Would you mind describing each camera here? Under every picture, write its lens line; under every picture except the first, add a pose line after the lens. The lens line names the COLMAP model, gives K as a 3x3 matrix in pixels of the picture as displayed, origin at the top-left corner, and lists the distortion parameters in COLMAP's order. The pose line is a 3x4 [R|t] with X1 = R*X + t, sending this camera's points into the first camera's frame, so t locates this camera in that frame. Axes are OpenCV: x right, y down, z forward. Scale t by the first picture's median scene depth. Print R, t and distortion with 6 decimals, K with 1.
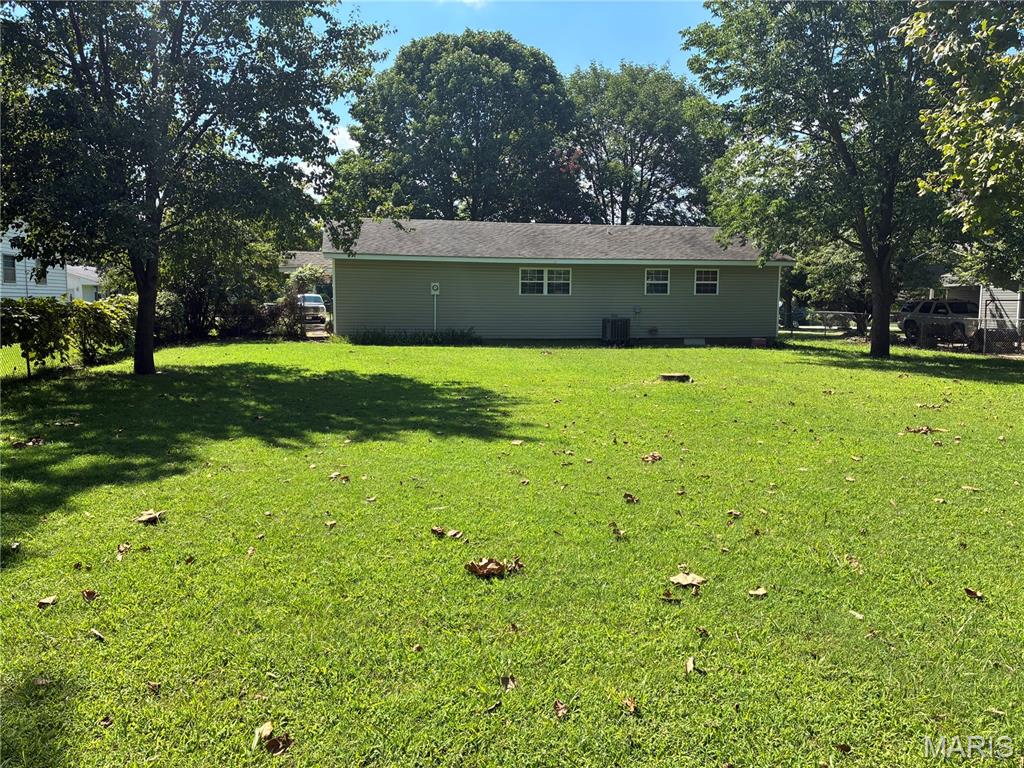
lens RADIAL K [[769.3, 0, 514.5], [0, 769.3, 378.4], [0, 0, 1]] dist [0.064642, -0.091232]
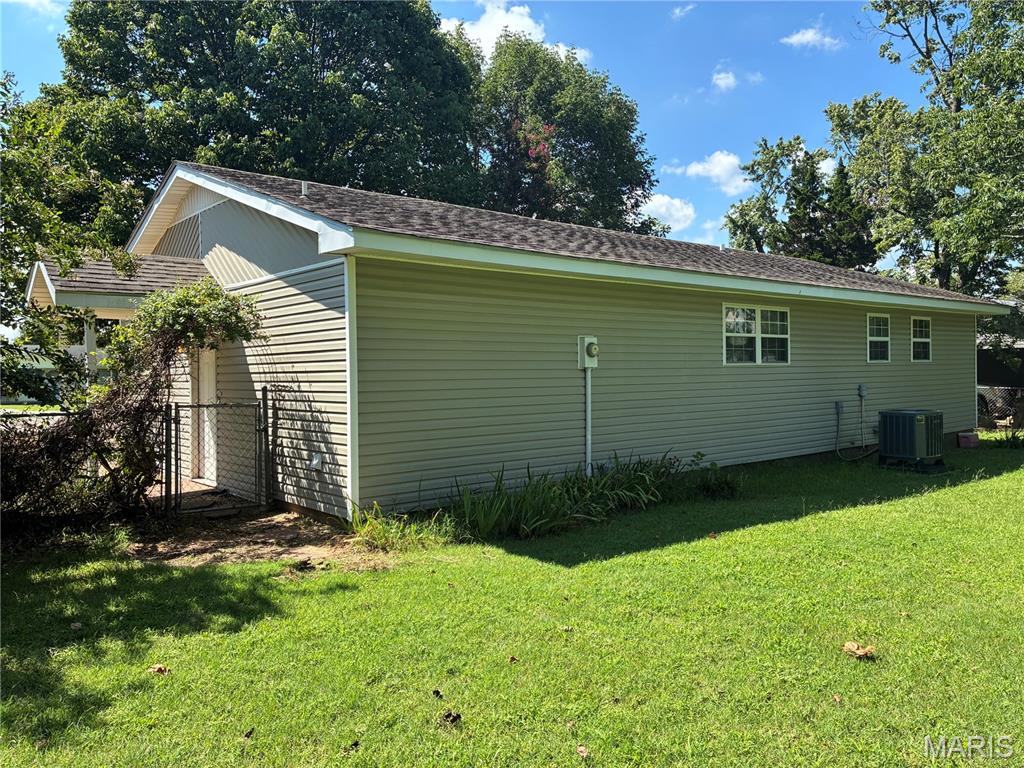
lens RADIAL K [[769.3, 0, 514.5], [0, 769.3, 378.4], [0, 0, 1]] dist [0.064642, -0.091232]
pose [[0.876251, -0.015098, 0.481618, -0.291700], [0.052956, 0.996472, -0.065111, -0.075100], [-0.478935, 0.082558, 0.873959, 0.644832]]
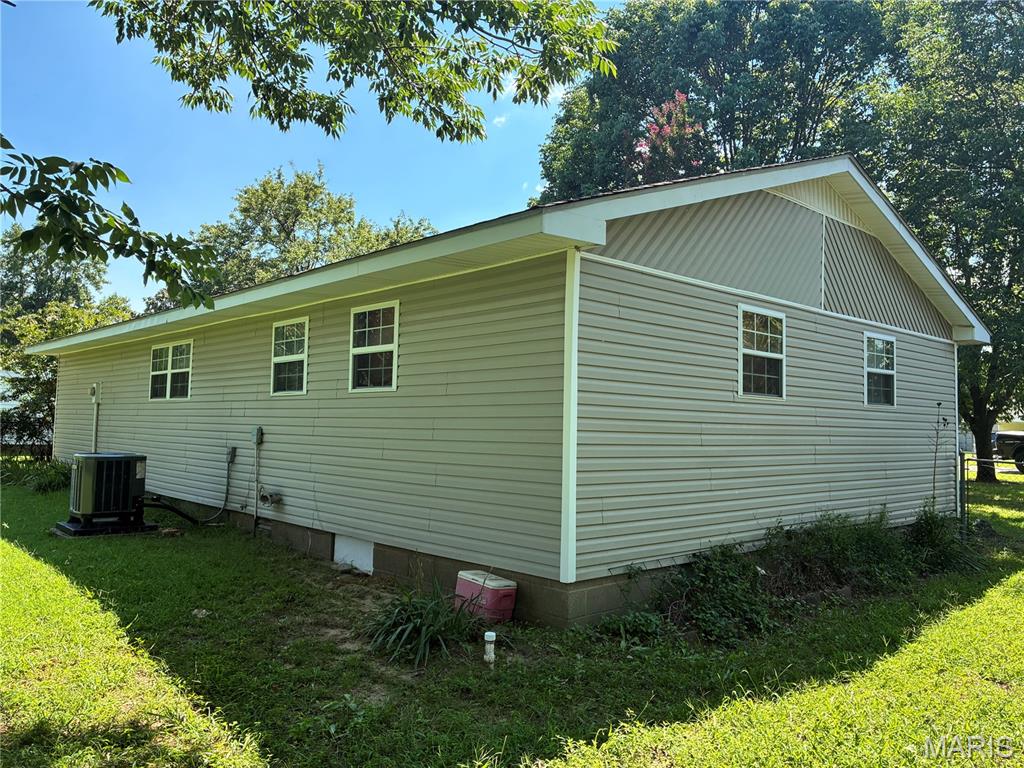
lens RADIAL K [[769.3, 0, 514.5], [0, 769.3, 378.4], [0, 0, 1]] dist [0.064642, -0.091232]
pose [[0.518996, -0.035565, -0.854036, 0.523093], [-0.081428, 0.992533, -0.090816, -0.091976], [0.850889, 0.116676, 0.512225, 0.898814]]
